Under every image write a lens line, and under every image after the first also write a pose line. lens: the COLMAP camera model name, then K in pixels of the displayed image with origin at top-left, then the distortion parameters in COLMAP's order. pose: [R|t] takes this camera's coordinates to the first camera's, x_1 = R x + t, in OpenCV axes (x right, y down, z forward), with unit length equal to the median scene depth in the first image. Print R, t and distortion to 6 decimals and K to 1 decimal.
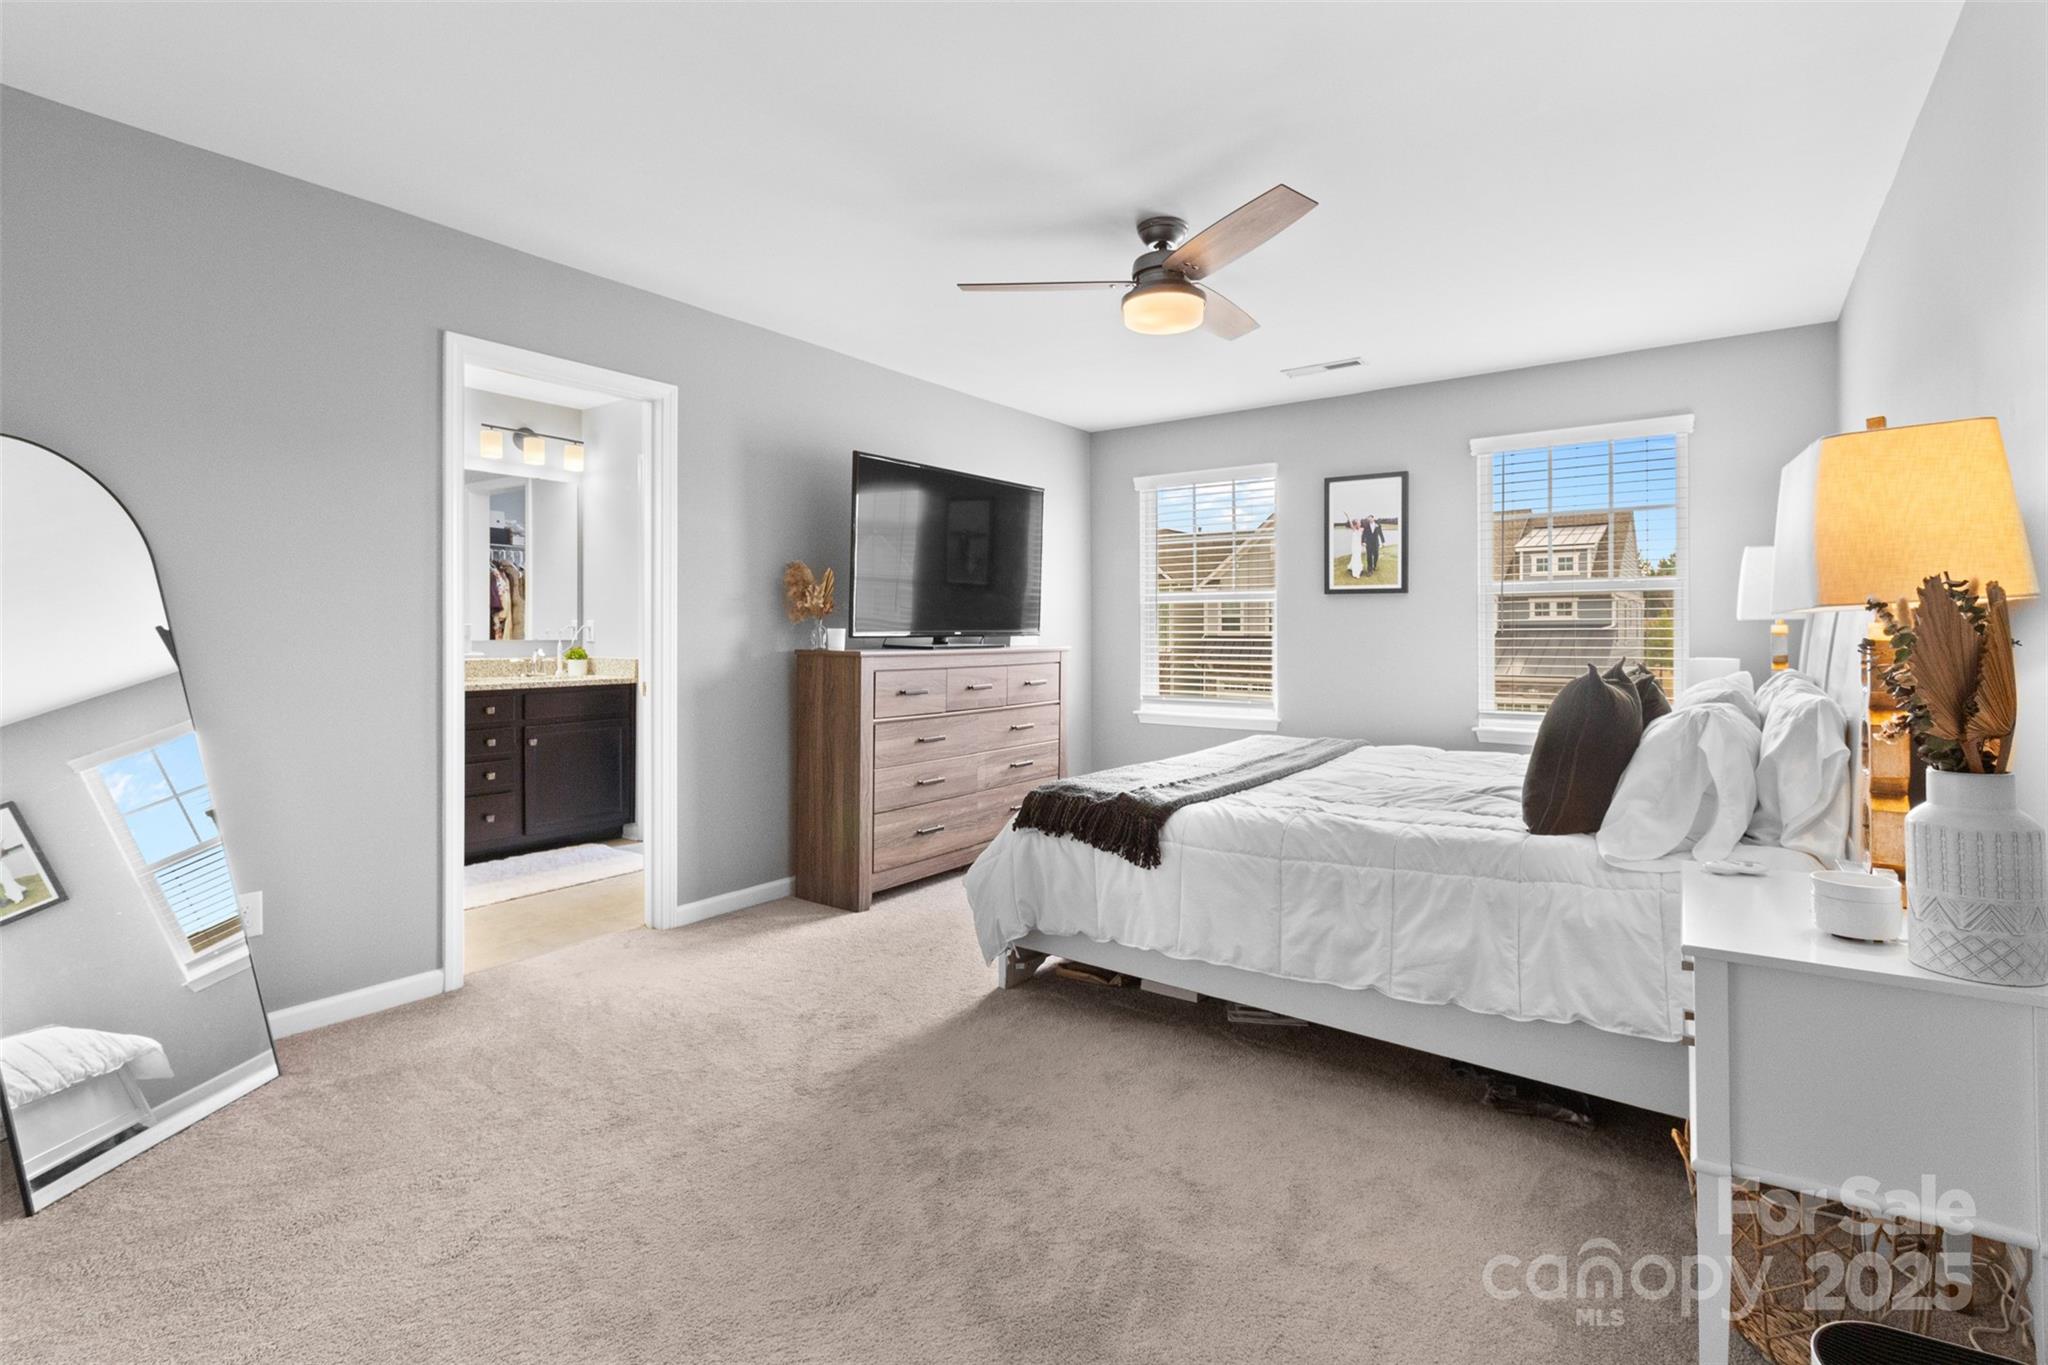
lens RADIAL K [[949.0, 0, 1022.9], [0, 949.0, 639.8], [0, 0, 1]] dist [-0.002012, 0.002880]
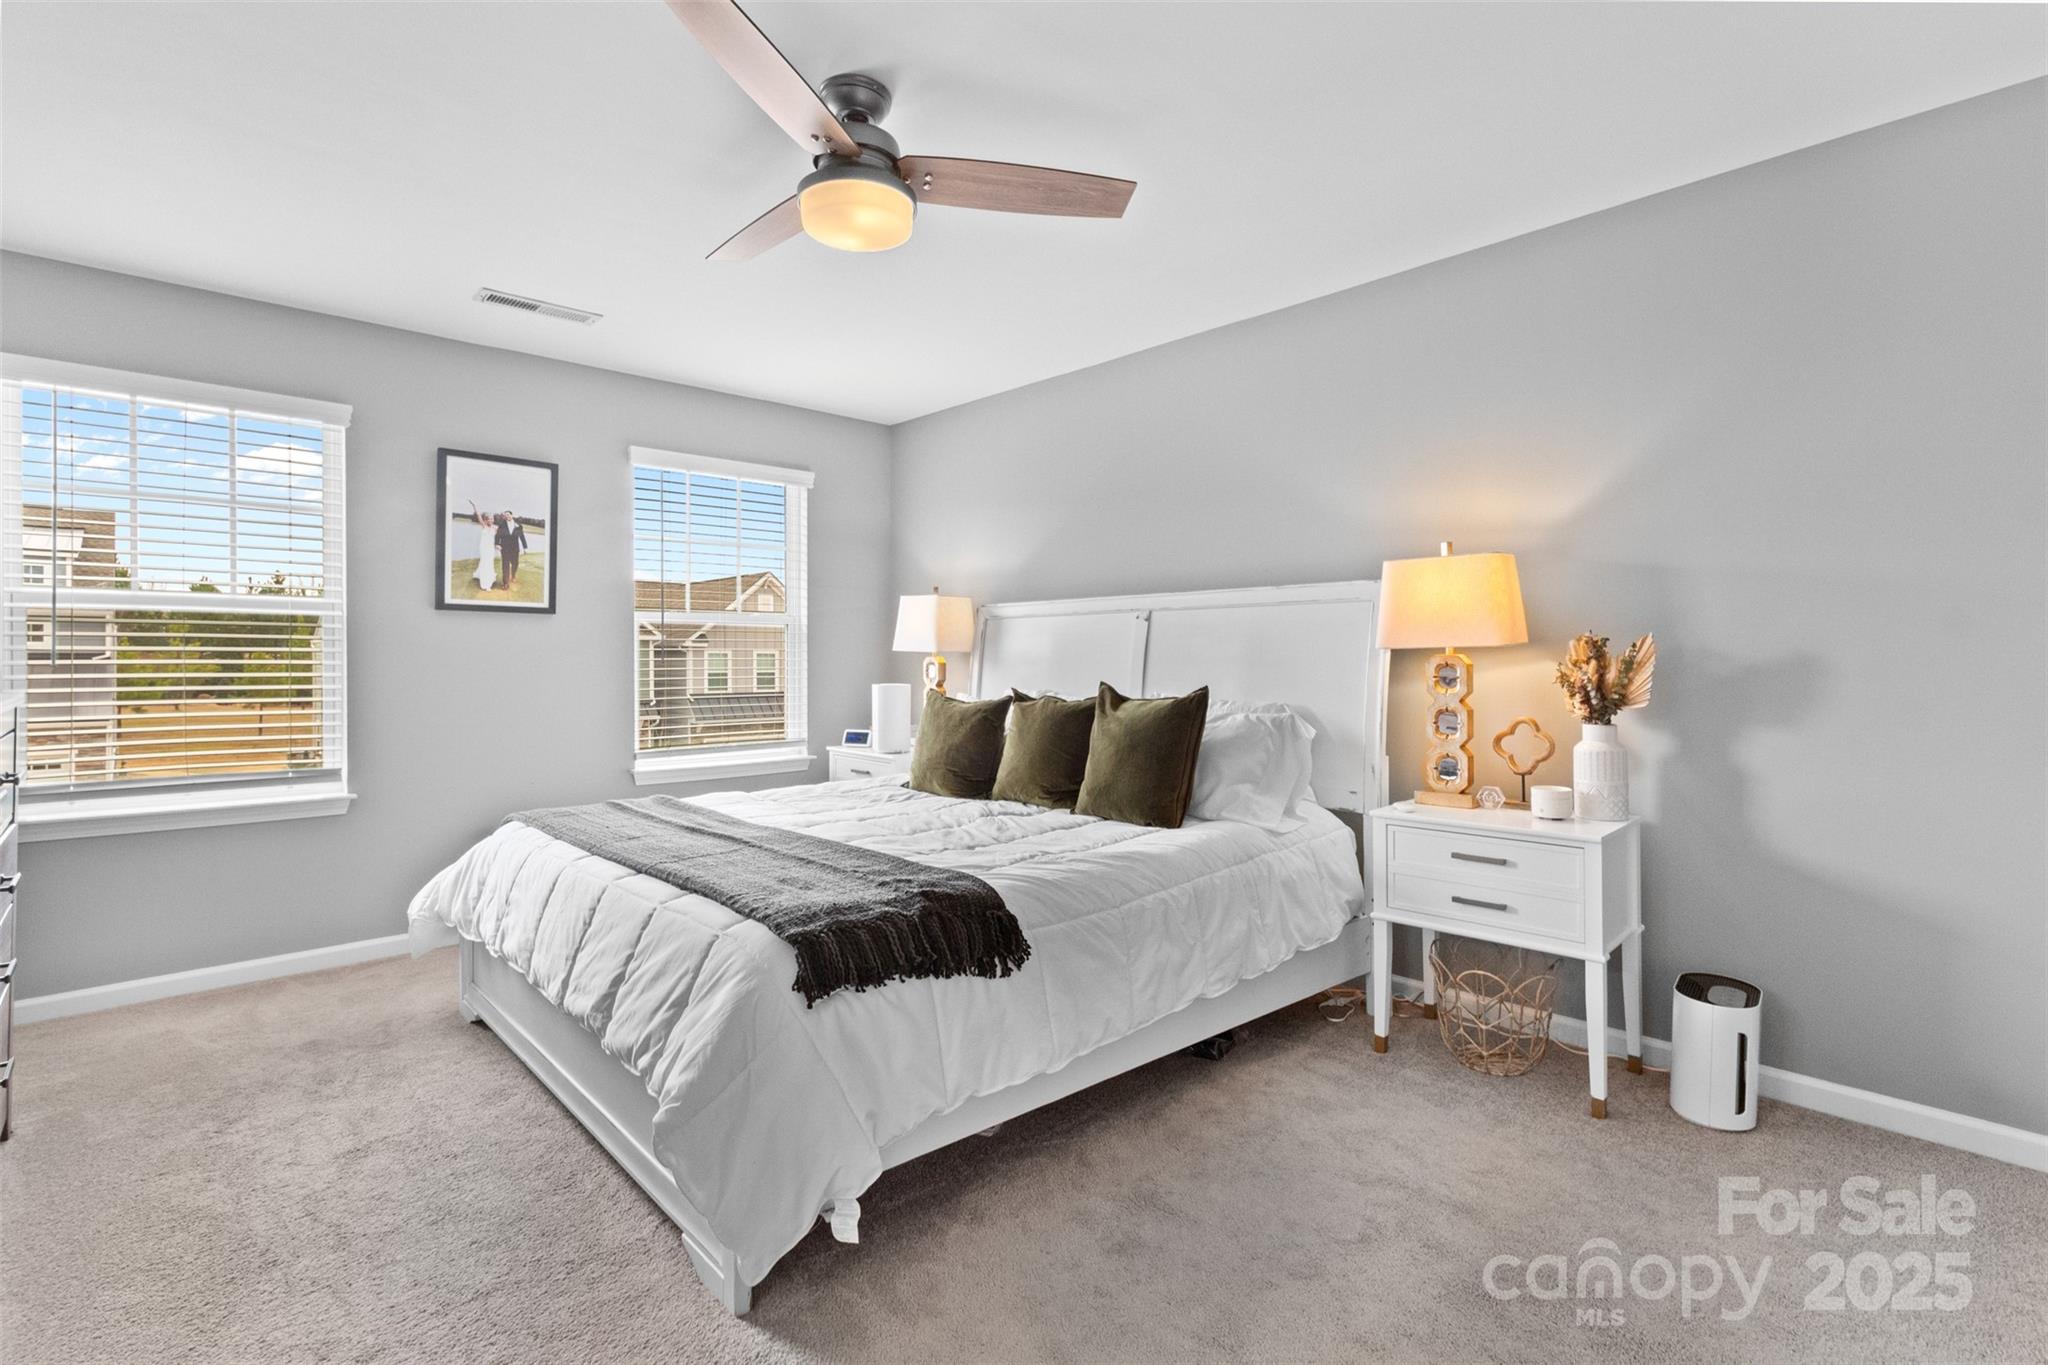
lens RADIAL K [[949.0, 0, 1033.2], [0, 949.0, 665.6], [0, 0, 1]] dist [-0.002012, 0.002880]
pose [[0.190067, -0.005935, 0.981753, -0.312341], [0.010116, 0.999940, 0.004086, -0.003940], [-0.981719, 0.009155, 0.190115, 0.434868]]
